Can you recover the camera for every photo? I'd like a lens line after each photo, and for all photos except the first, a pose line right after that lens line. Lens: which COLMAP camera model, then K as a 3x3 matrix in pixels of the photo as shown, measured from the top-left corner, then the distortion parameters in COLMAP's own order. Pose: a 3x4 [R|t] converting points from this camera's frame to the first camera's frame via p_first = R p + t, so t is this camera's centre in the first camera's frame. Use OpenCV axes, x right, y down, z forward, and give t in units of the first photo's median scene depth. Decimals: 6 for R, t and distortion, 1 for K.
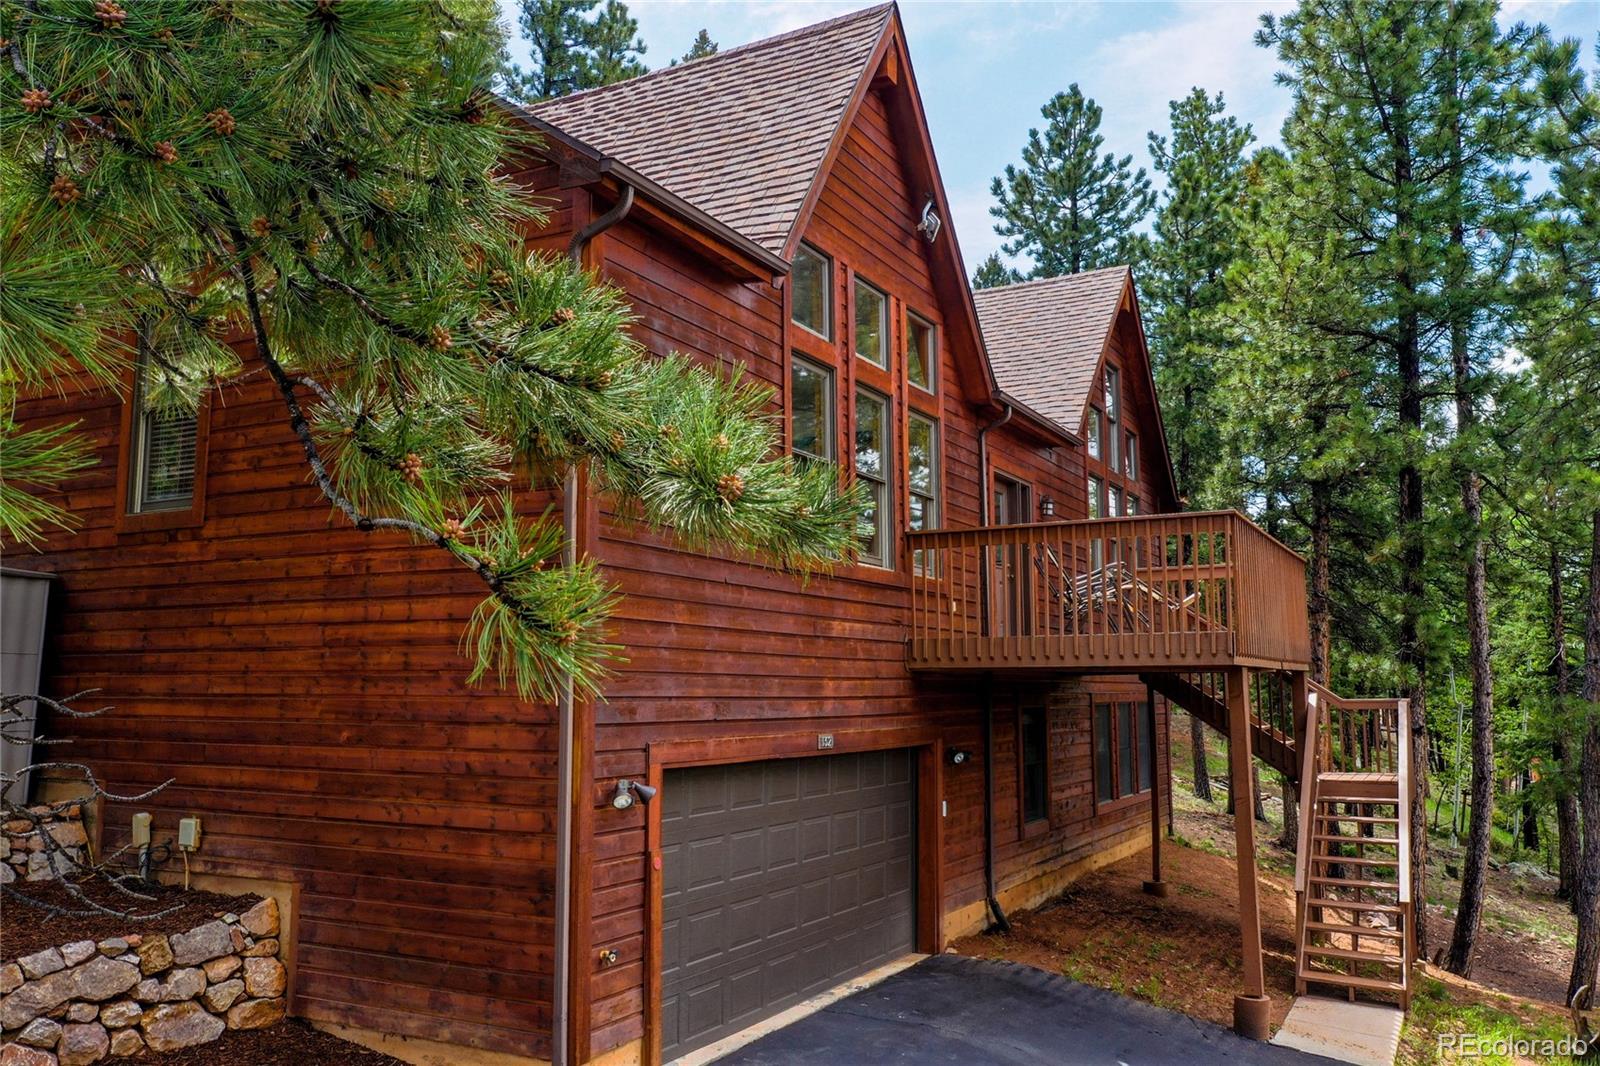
lens RADIAL K [[1283.1, 0, 800.0], [0, 1283.1, 533.0], [0, 0, 1]] dist [0.006648, -0.004244]
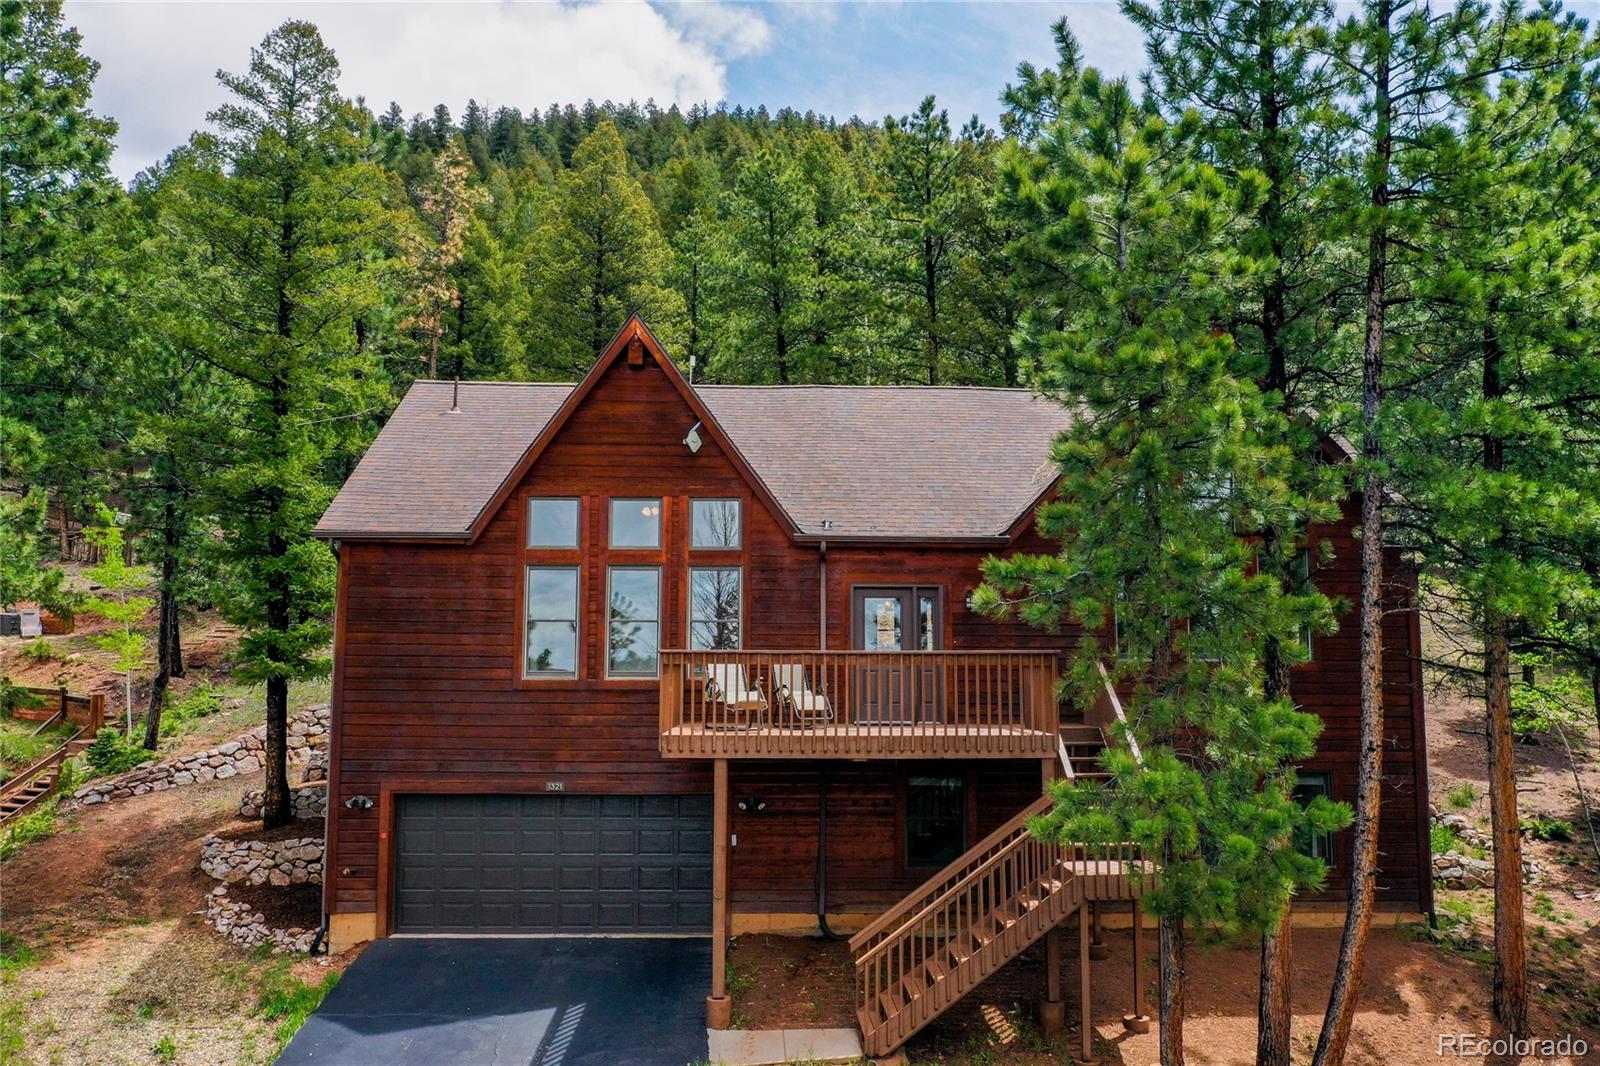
lens RADIAL K [[1283.1, 0, 800.0], [0, 1283.1, 533.0], [0, 0, 1]] dist [0.006648, -0.004244]
pose [[0.501075, -0.085256, -0.861194, 1.949497], [0.098199, 0.994310, -0.041299, -0.085701], [0.859814, -0.063874, 0.506596, 0.480482]]
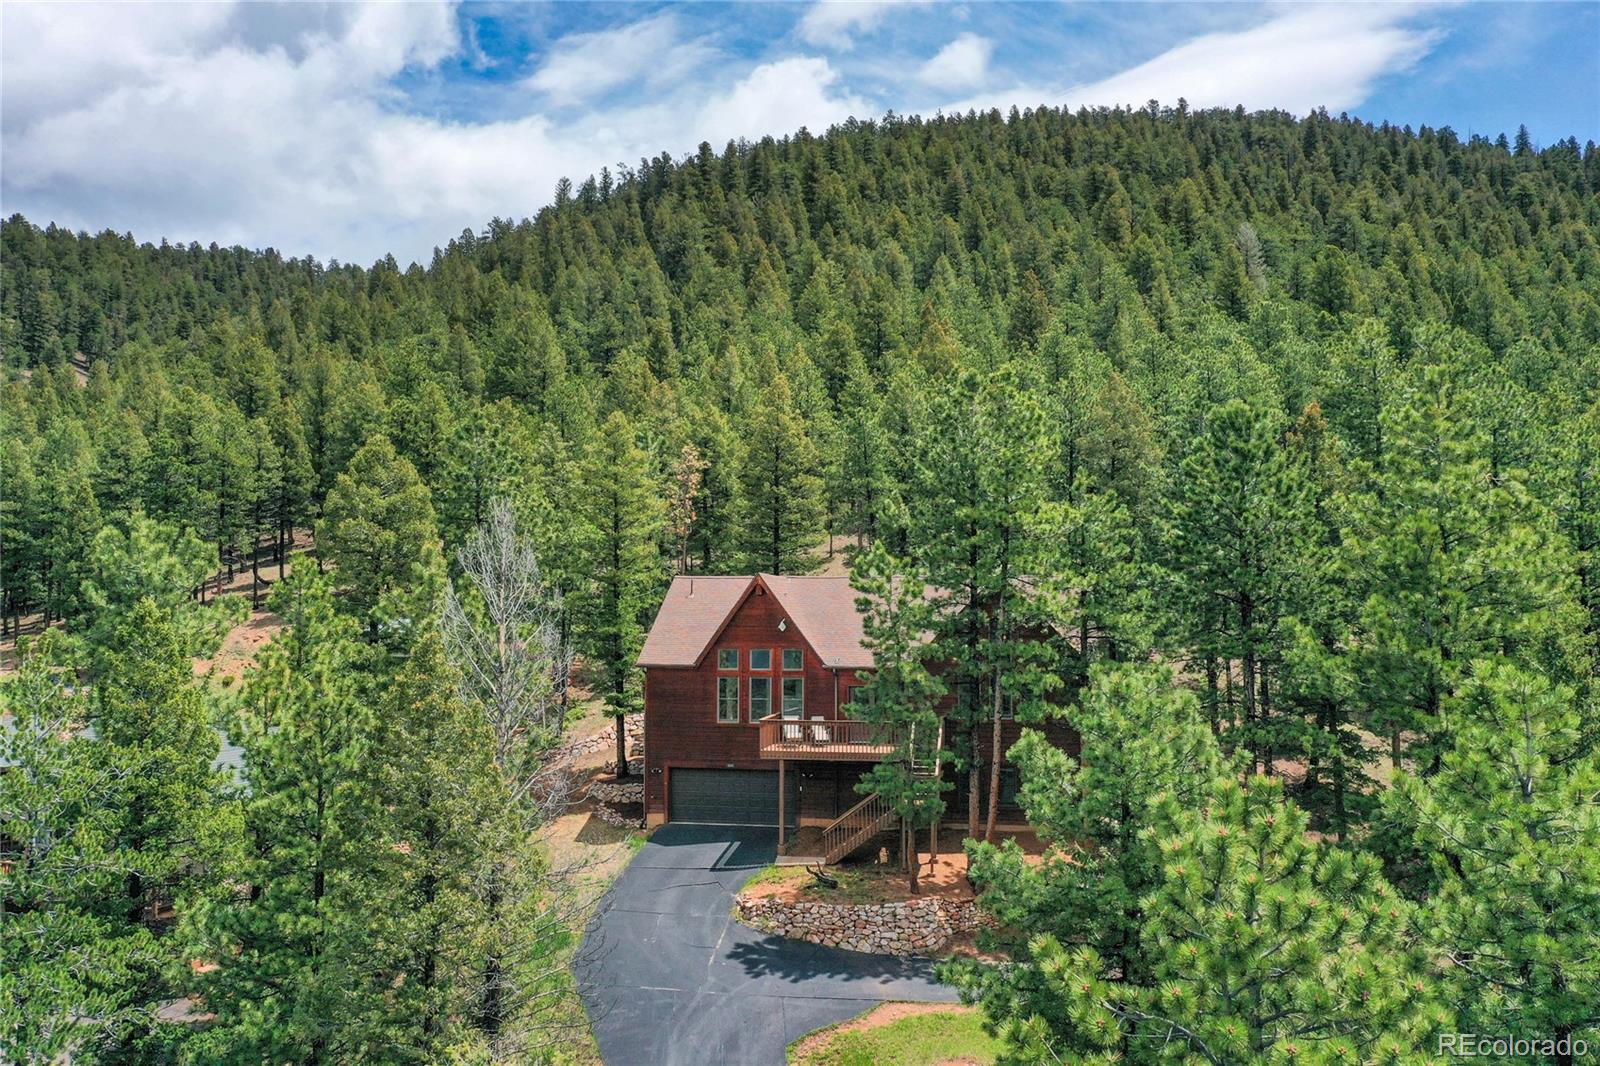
lens RADIAL K [[1283.1, 0, 800.0], [0, 1283.1, 533.0], [0, 0, 1]] dist [0.006648, -0.004244]
pose [[0.308122, -0.059237, -0.949501, 4.875745], [0.112793, 0.993295, -0.025367, -0.553848], [0.944637, -0.099281, 0.312737, -0.076236]]
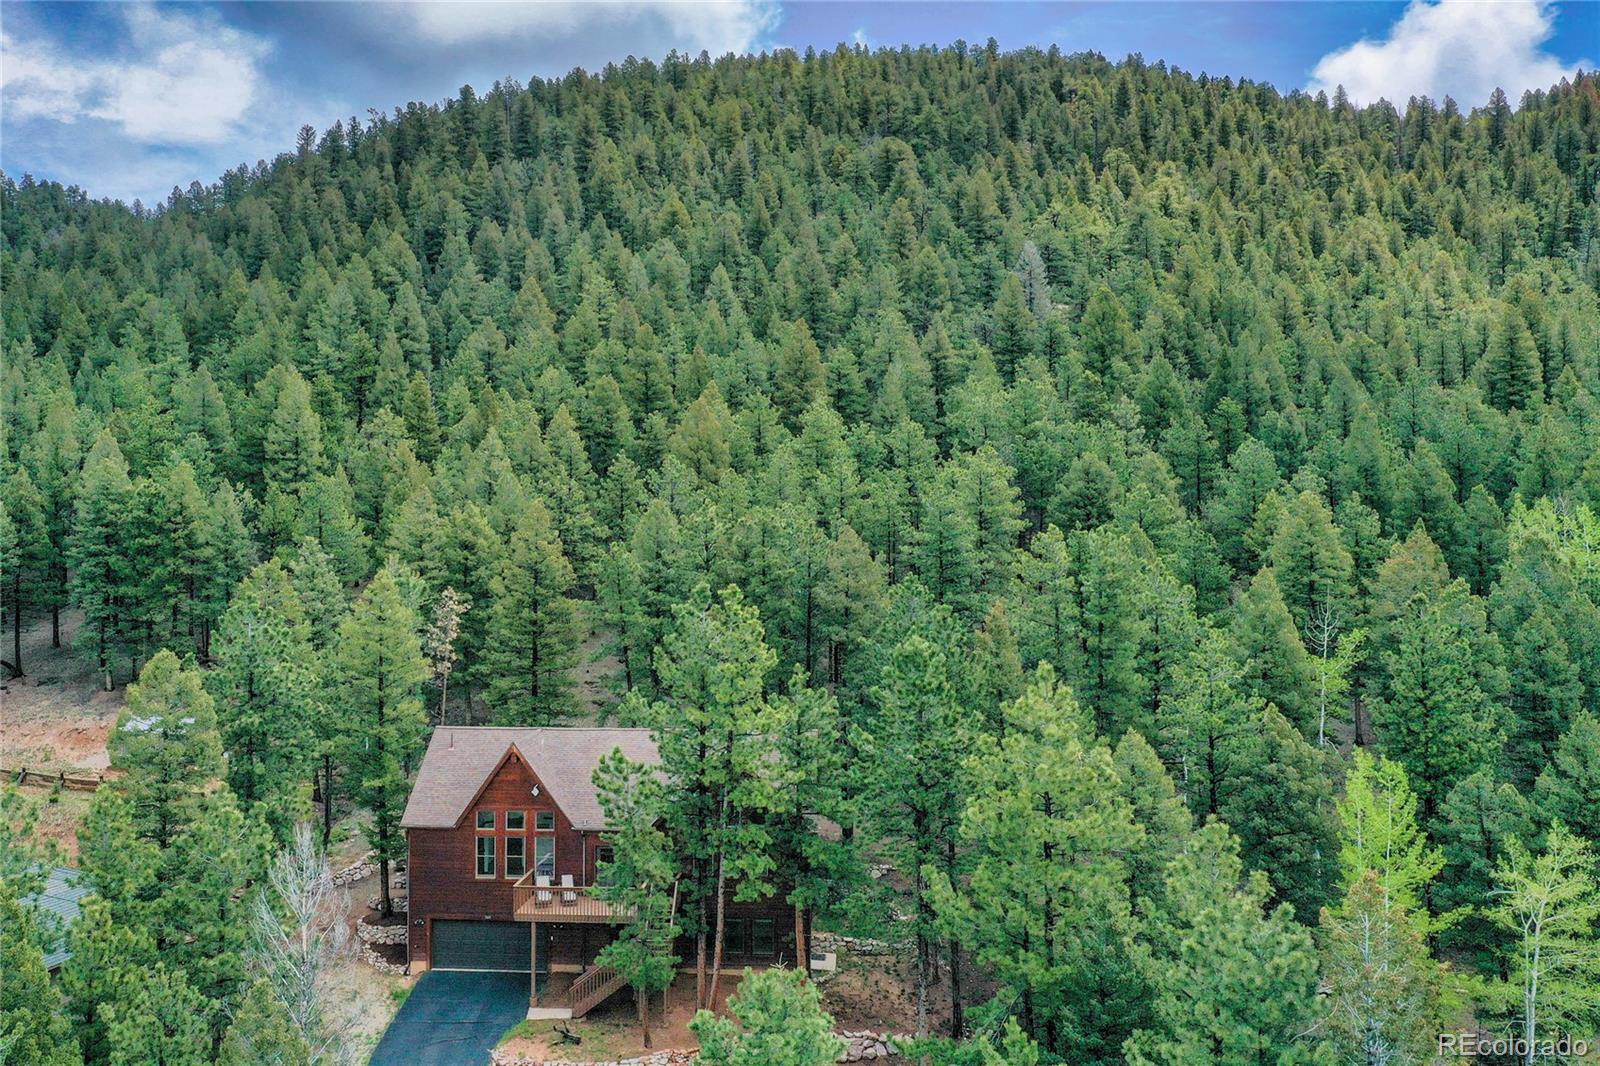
lens RADIAL K [[1496.0, 0, 720.8], [0, 1496.0, 477.4], [0, 0, 1]] dist [-0.009054, -0.001169]
pose [[0.396889, -0.045188, -0.916754, 6.322506], [0.110235, 0.993905, -0.001267, -1.558953], [0.911223, -0.100555, 0.399451, -0.312929]]
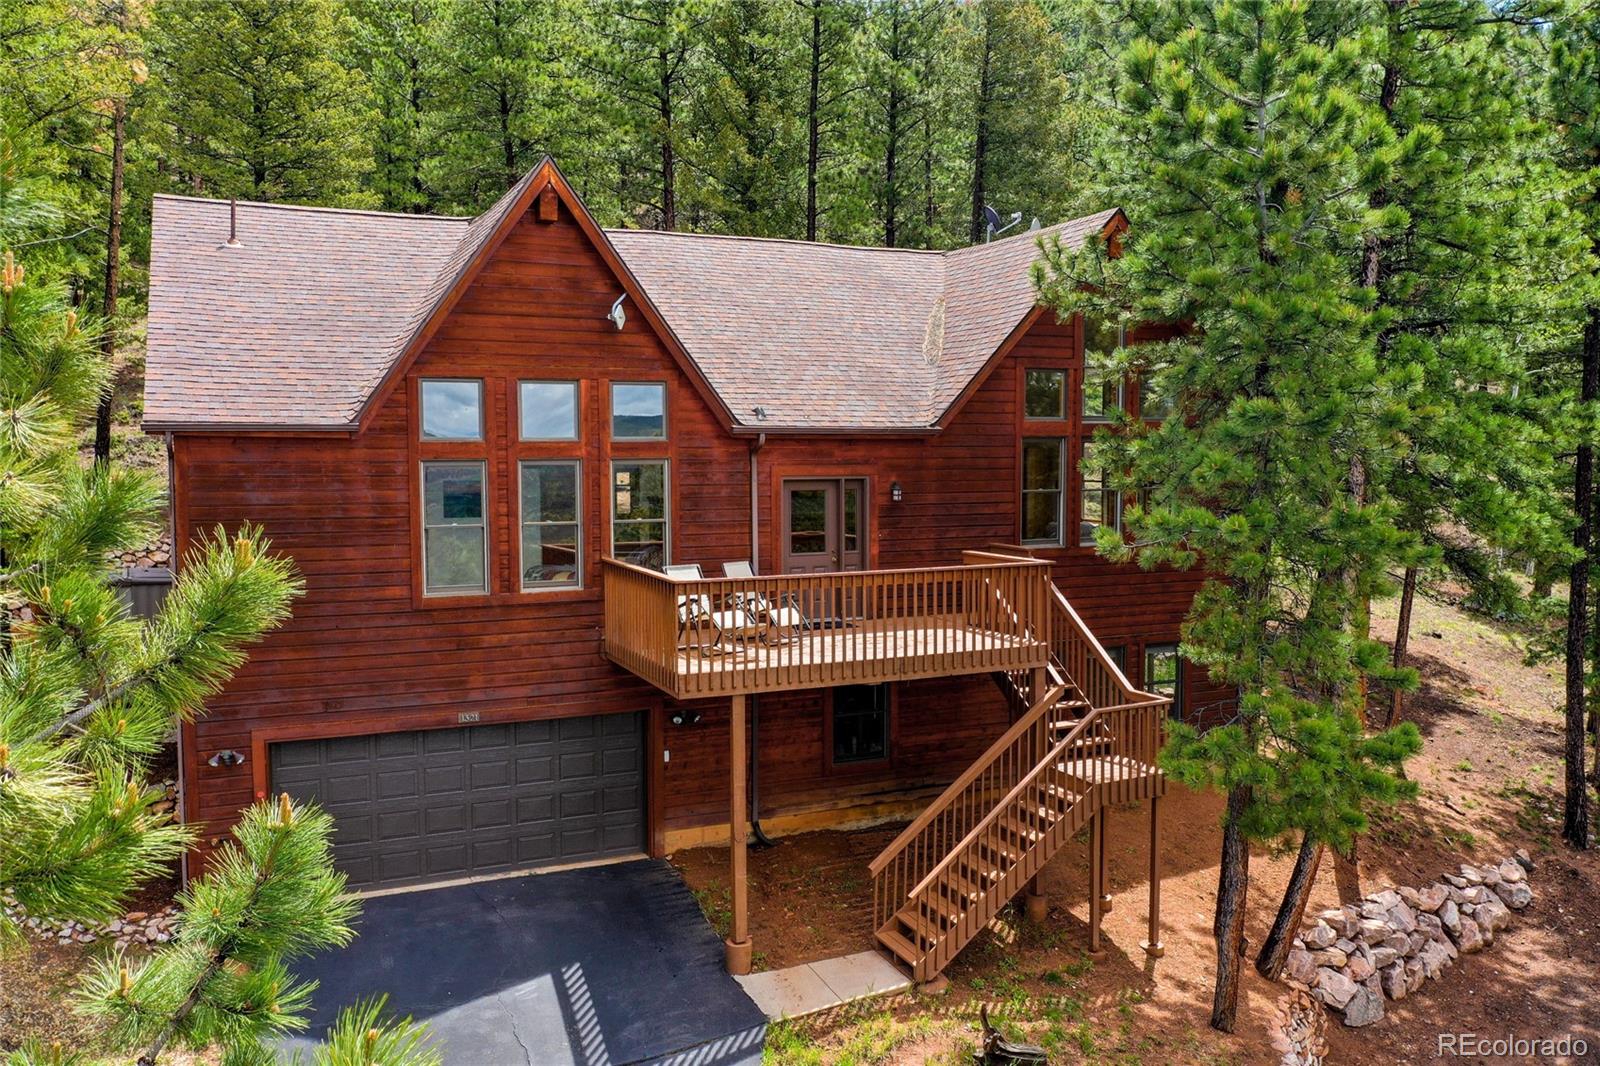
lens RADIAL K [[1283.1, 0, 800.0], [0, 1283.1, 533.0], [0, 0, 1]] dist [0.006648, -0.004244]
pose [[0.796090, 0.042024, -0.603718, 1.400426], [0.072664, 0.983731, 0.164294, -0.308173], [0.600800, -0.174661, 0.780085, 0.103874]]
